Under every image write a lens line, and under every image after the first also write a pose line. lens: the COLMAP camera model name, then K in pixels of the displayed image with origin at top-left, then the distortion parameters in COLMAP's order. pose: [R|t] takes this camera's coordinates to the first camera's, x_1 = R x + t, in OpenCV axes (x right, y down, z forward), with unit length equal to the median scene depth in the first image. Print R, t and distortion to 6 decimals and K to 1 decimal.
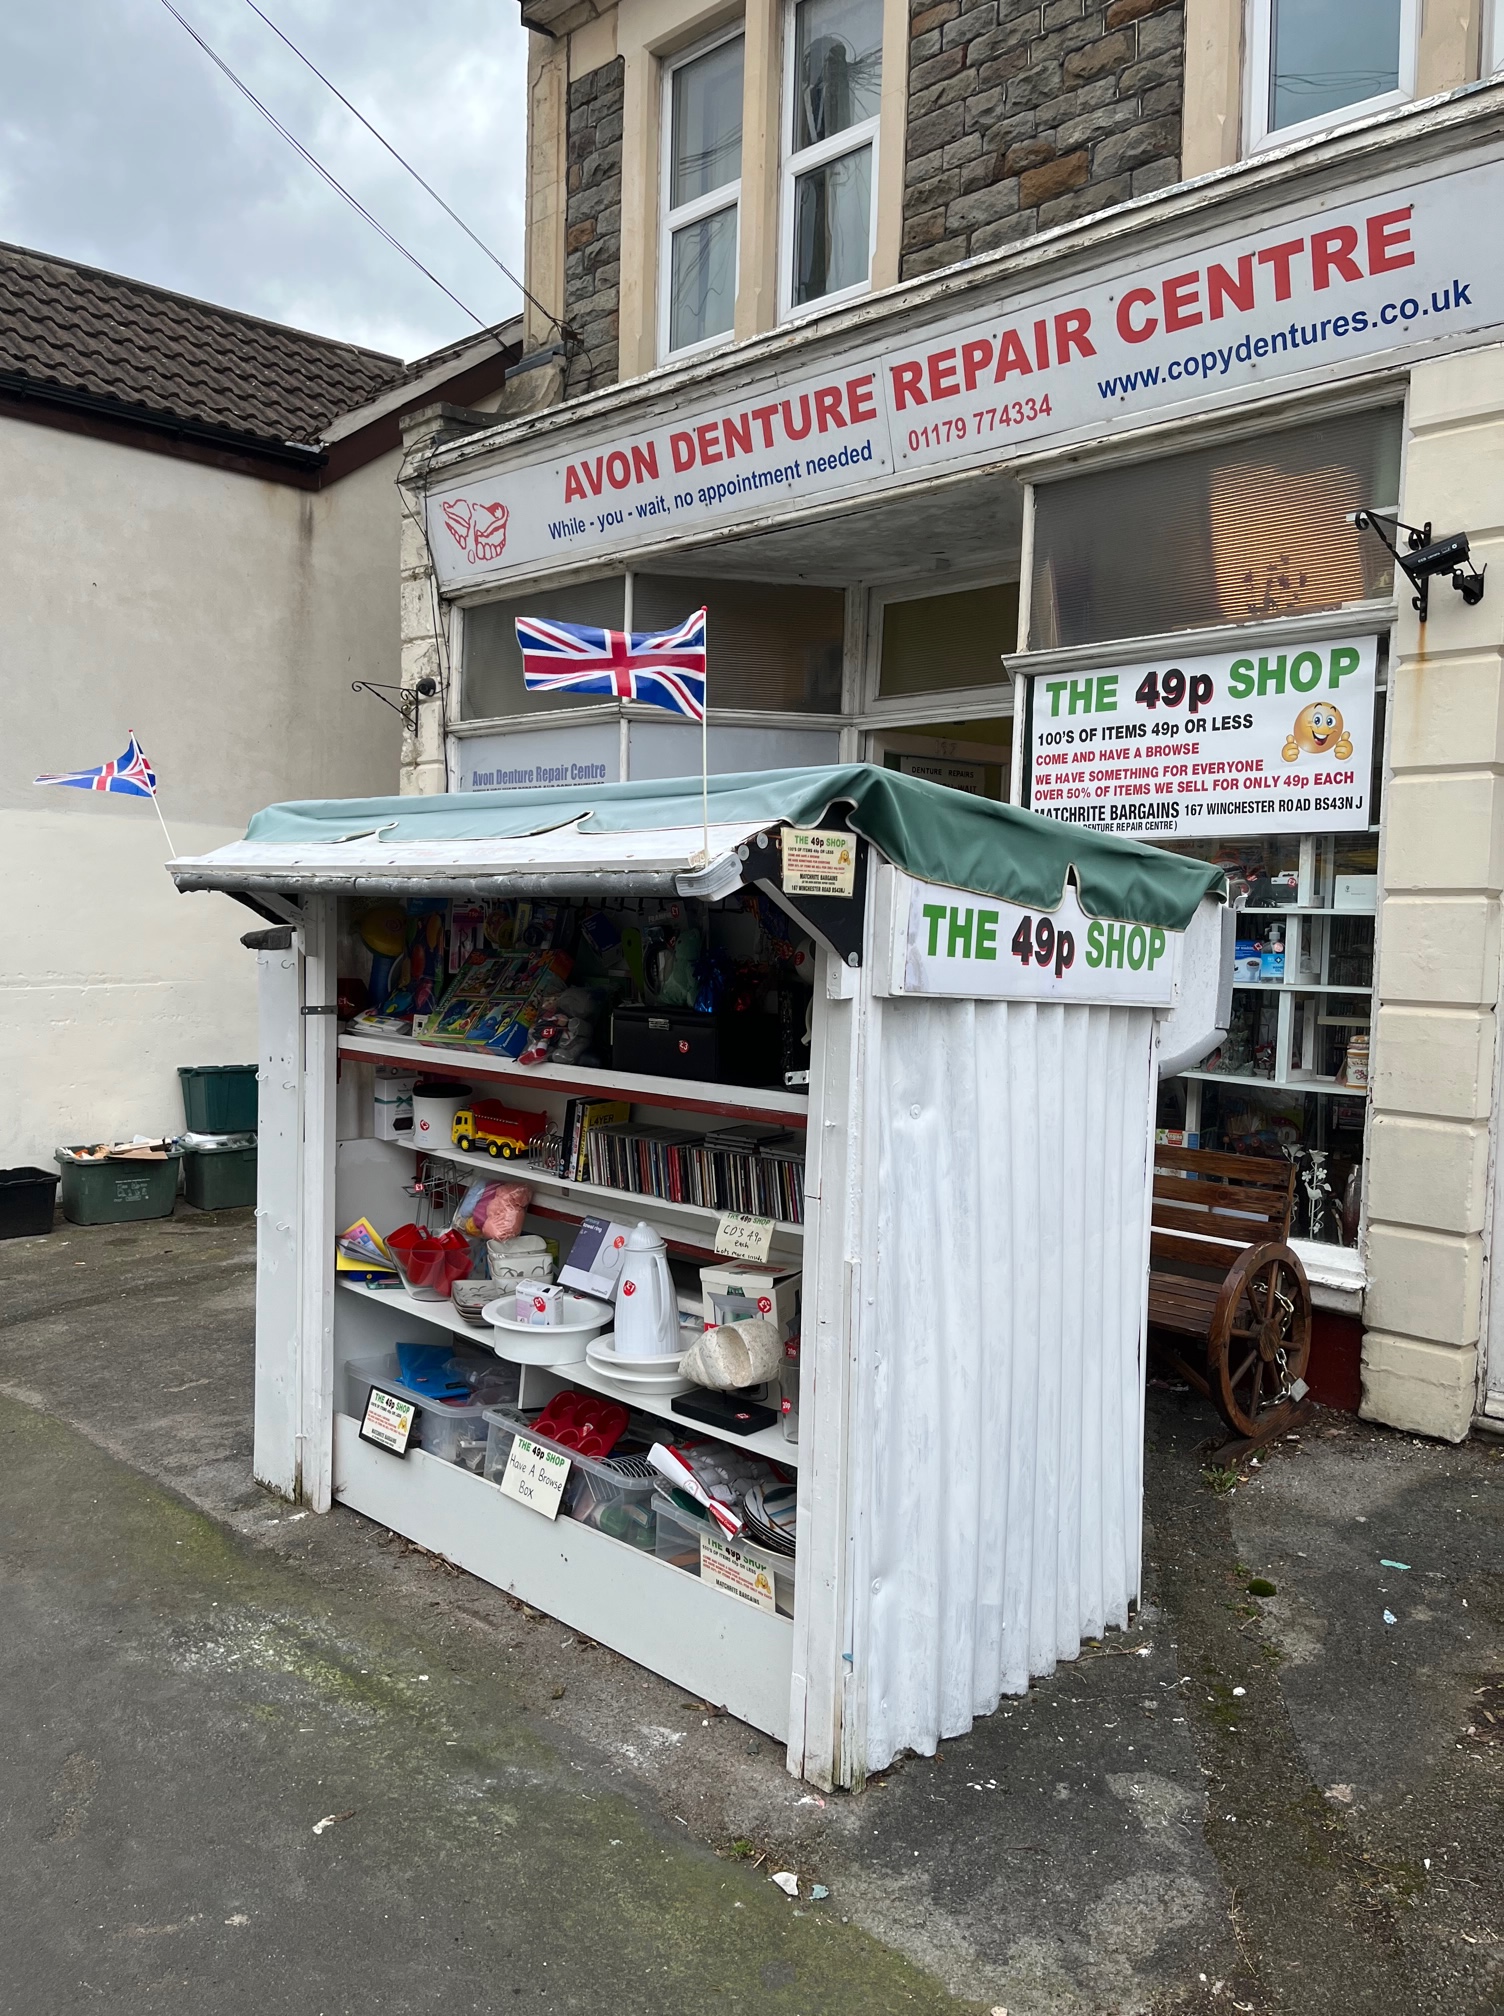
lens RADIAL K [[1538.2, 0, 712.6], [0, 1538.2, 1009.5], [0, 0, 1]] dist [0.050980, -0.071503]
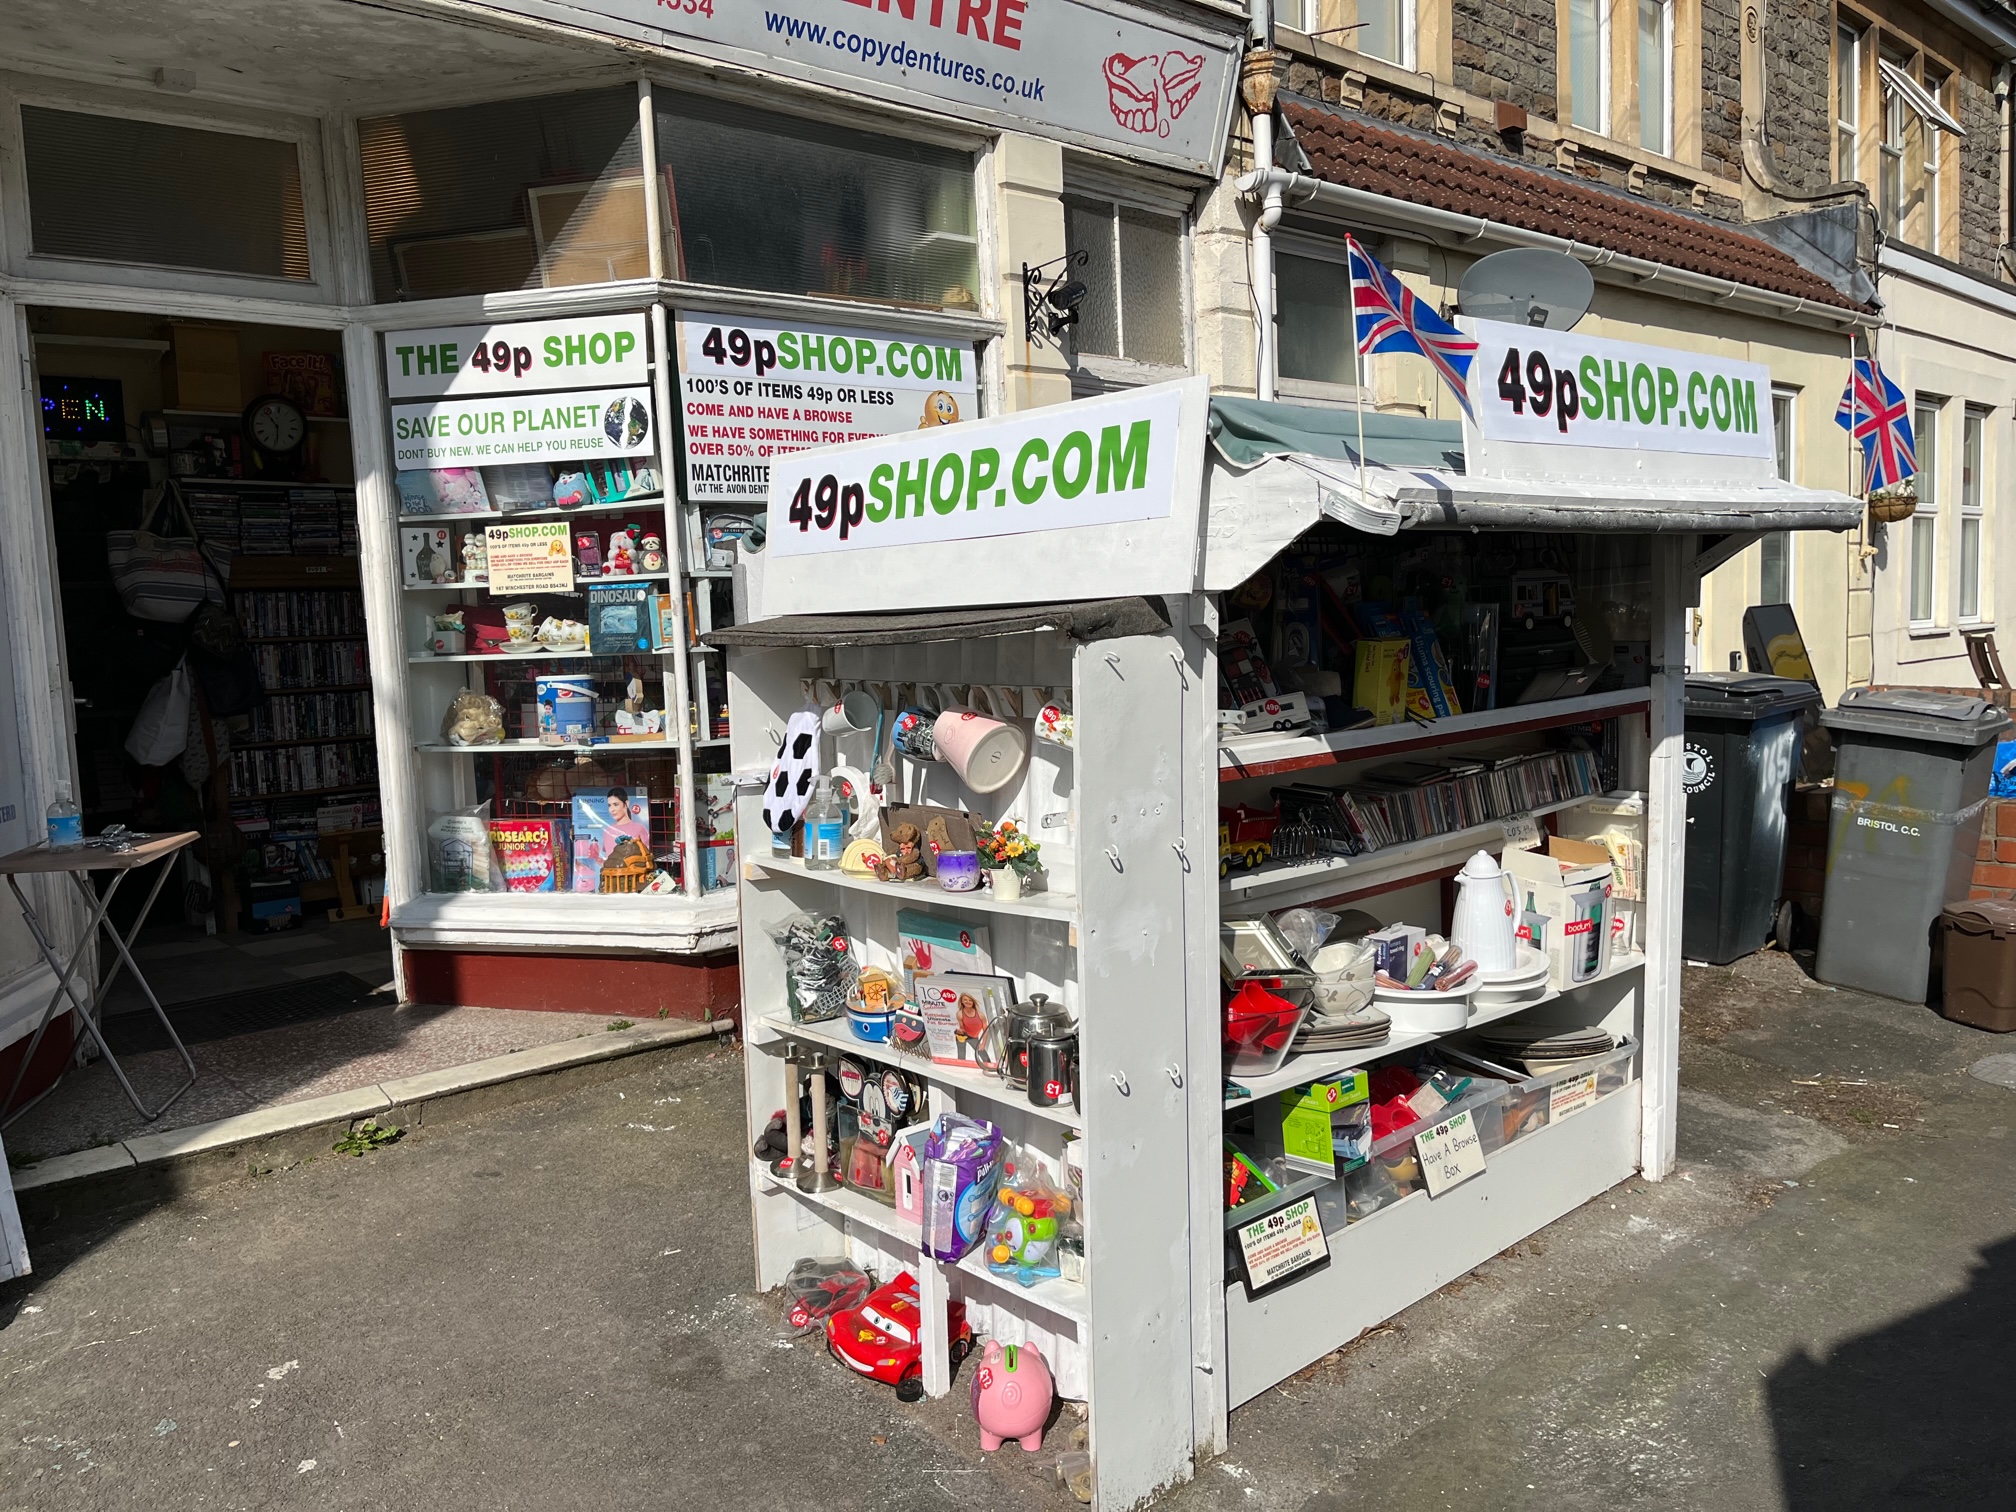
lens RADIAL K [[1538.2, 0, 1008.5], [0, 1538.2, 761.2], [0, 0, 1]] dist [0.050980, -0.071503]
pose [[0.031952, -0.128364, 0.991212, -0.749442], [0.096609, 0.987472, 0.124766, -0.058664], [-0.994809, 0.091773, 0.043953, 0.865587]]
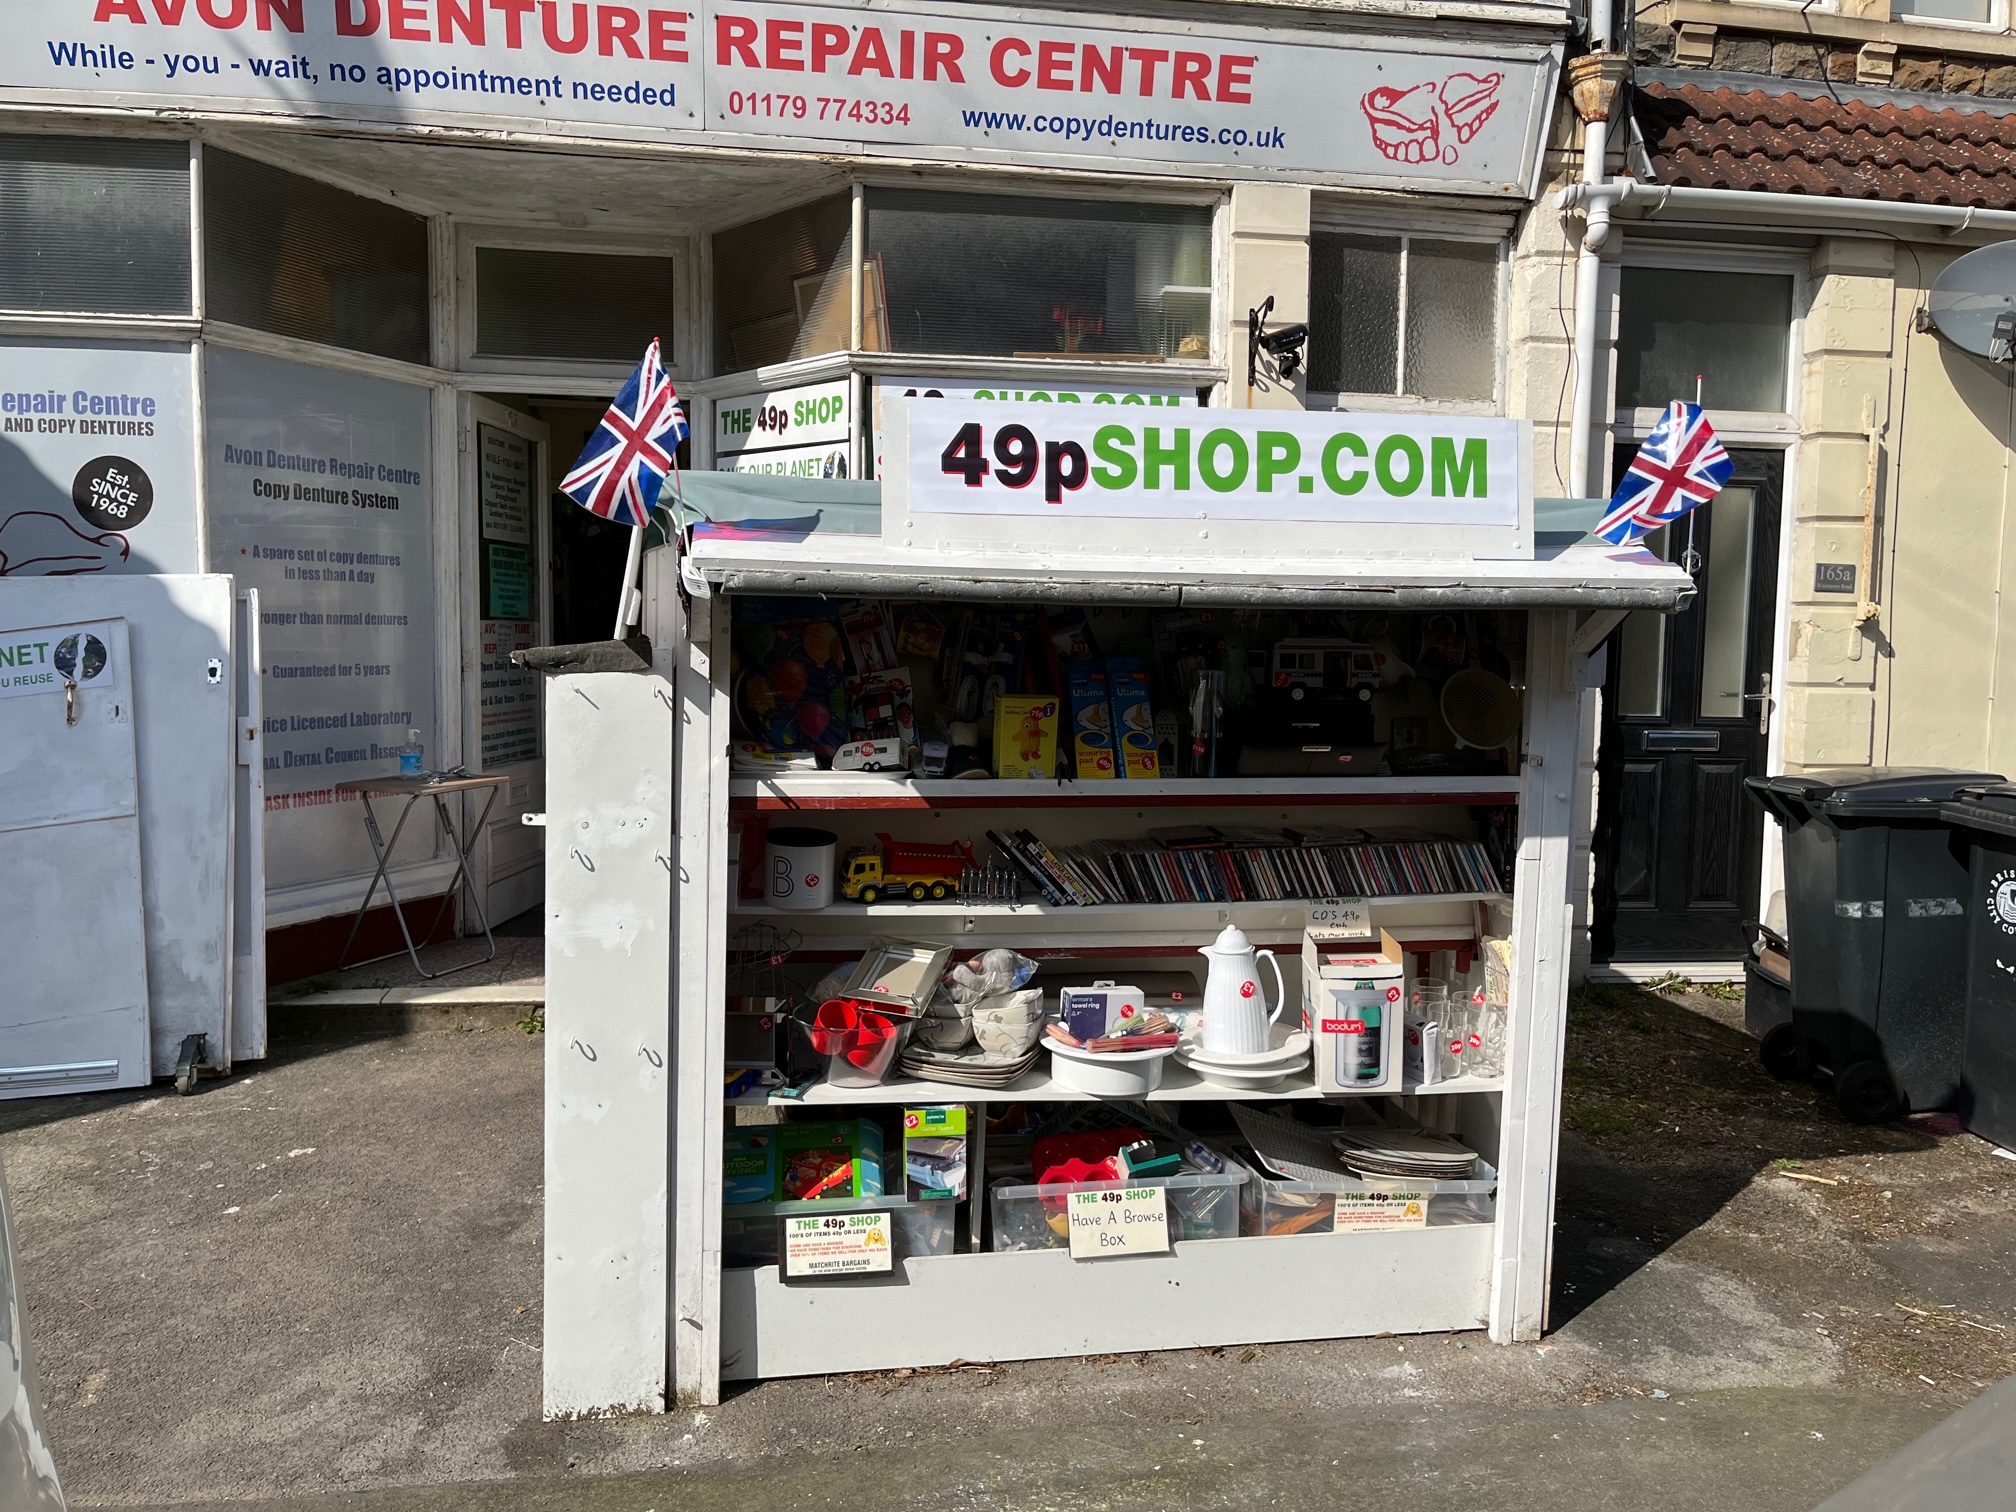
lens RADIAL K [[1538.2, 0, 1022.6], [0, 1538.2, 743.0], [0, 0, 1]] dist [0.050980, -0.071503]
pose [[0.565723, -0.077858, 0.820912, -0.645912], [0.047004, 0.996959, 0.062162, -0.034854], [-0.823255, 0.003420, 0.567662, 0.367341]]
